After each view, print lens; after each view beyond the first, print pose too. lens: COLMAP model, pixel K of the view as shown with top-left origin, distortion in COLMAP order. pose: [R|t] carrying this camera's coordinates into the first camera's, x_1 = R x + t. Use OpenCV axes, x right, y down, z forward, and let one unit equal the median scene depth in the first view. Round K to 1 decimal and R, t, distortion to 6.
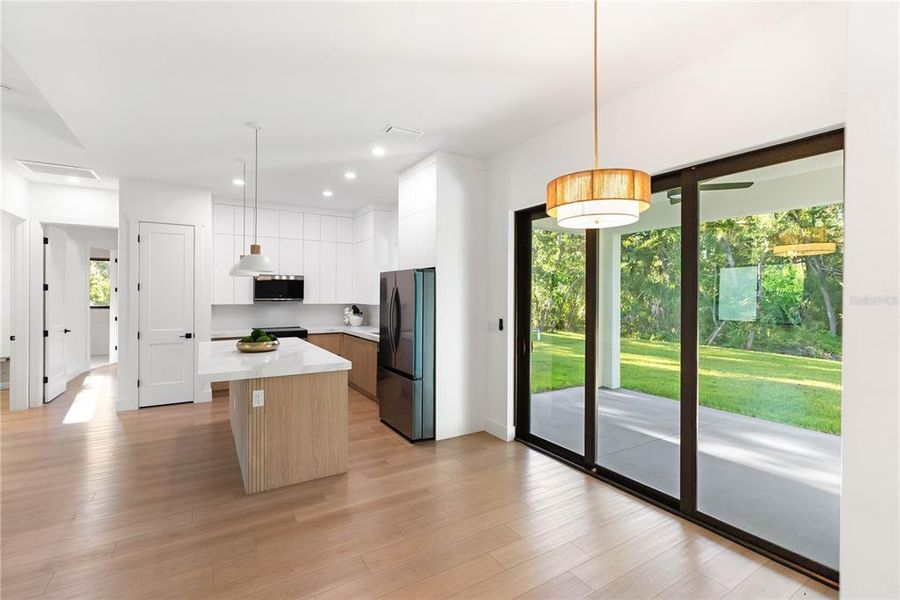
lens RADIAL K [[414.0, 0, 450.2], [0, 414.0, 292.2], [0, 0, 1]] dist [-0.008948, 0.003522]
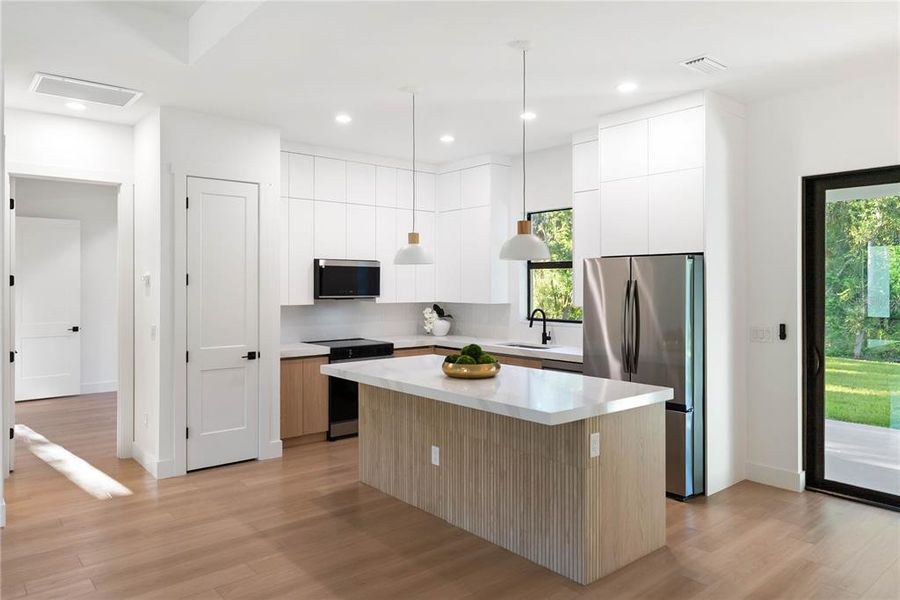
lens RADIAL K [[614.0, 0, 445.7], [0, 614.0, 281.2], [0, 0, 1]] dist [0.000786, 0.002625]
pose [[0.989262, -0.002330, 0.146136, -0.493695], [0.002051, 0.999996, 0.002062, -0.011271], [-0.146141, -0.001740, 0.989262, 0.012884]]
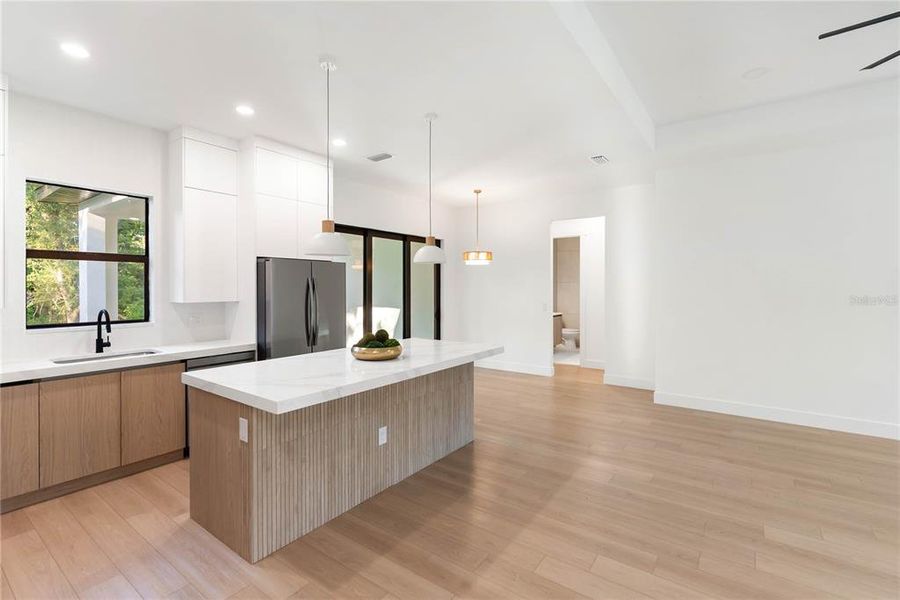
lens RADIAL K [[414.0, 0, 446.3], [0, 414.0, 284.7], [0, 0, 1]] dist [-0.008948, 0.003522]
pose [[-0.379159, -0.000462, 0.925331, -0.937256], [-0.005339, 0.999984, -0.001689, 0.003421], [-0.925316, -0.005580, -0.379156, 0.889037]]
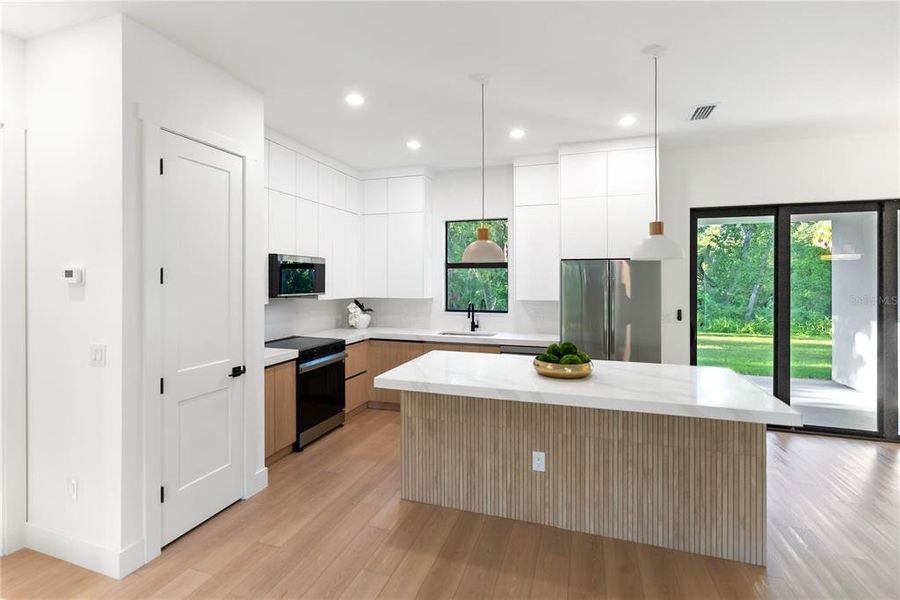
lens RADIAL K [[414.0, 0, 447.0], [0, 414.0, 280.4], [0, 0, 1]] dist [-0.008948, 0.003522]
pose [[0.767058, -0.002446, 0.641573, -0.790282], [-0.003288, 0.999965, 0.007743, -0.012291], [-0.641570, -0.008049, 0.767022, 0.456498]]
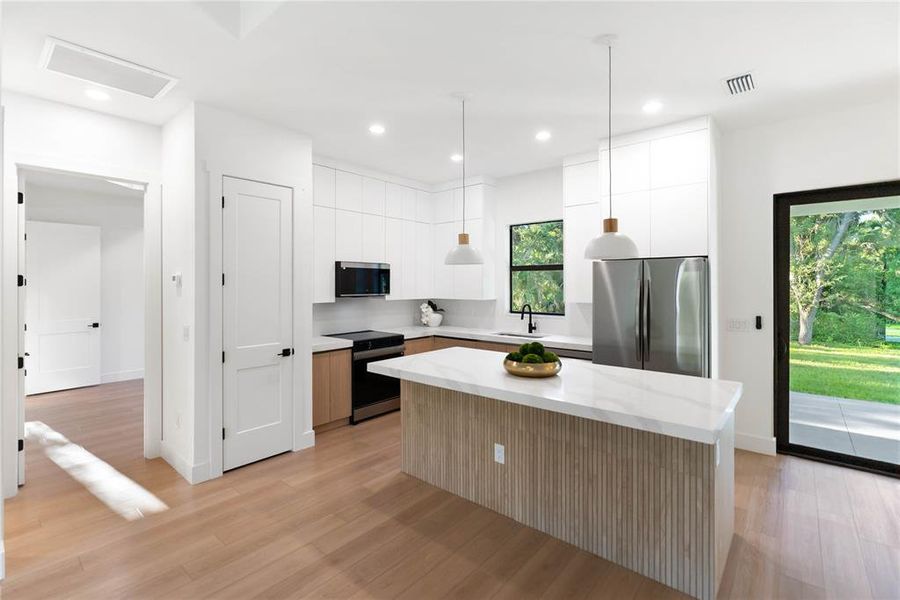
lens RADIAL K [[414.0, 0, 446.1], [0, 414.0, 283.2], [0, 0, 1]] dist [-0.008948, 0.003522]
pose [[0.952102, -0.003975, 0.305754, -0.614287], [0.002620, 0.999985, 0.004842, -0.008973], [-0.305769, -0.003809, 0.952098, 0.293728]]
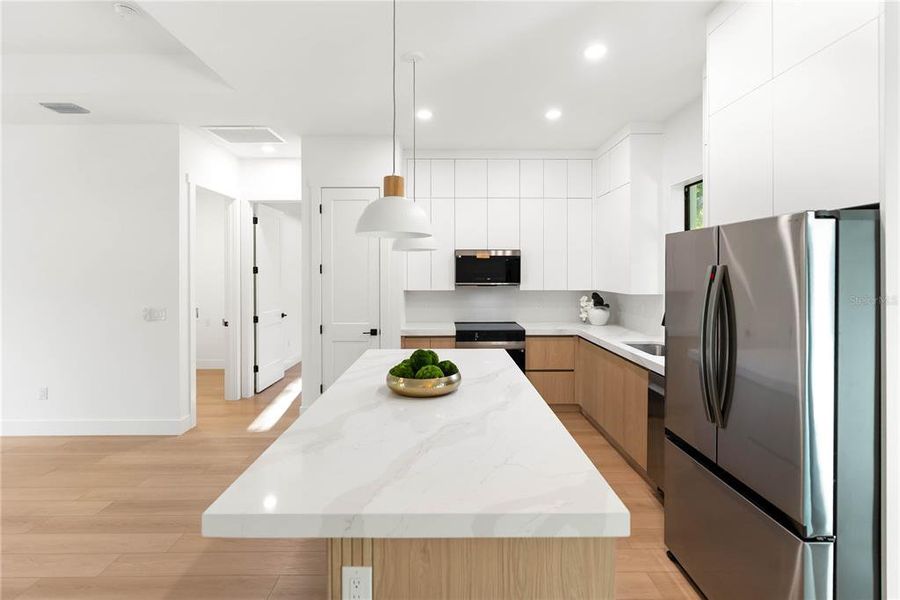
lens RADIAL K [[414.0, 0, 448.3], [0, 414.0, 274.9], [0, 0, 1]] dist [-0.008948, 0.003522]
pose [[0.856984, -0.000711, -0.515342, -0.125595], [0.007301, 0.999915, 0.010761, -0.008154], [0.515291, -0.012984, 0.856917, 0.427194]]
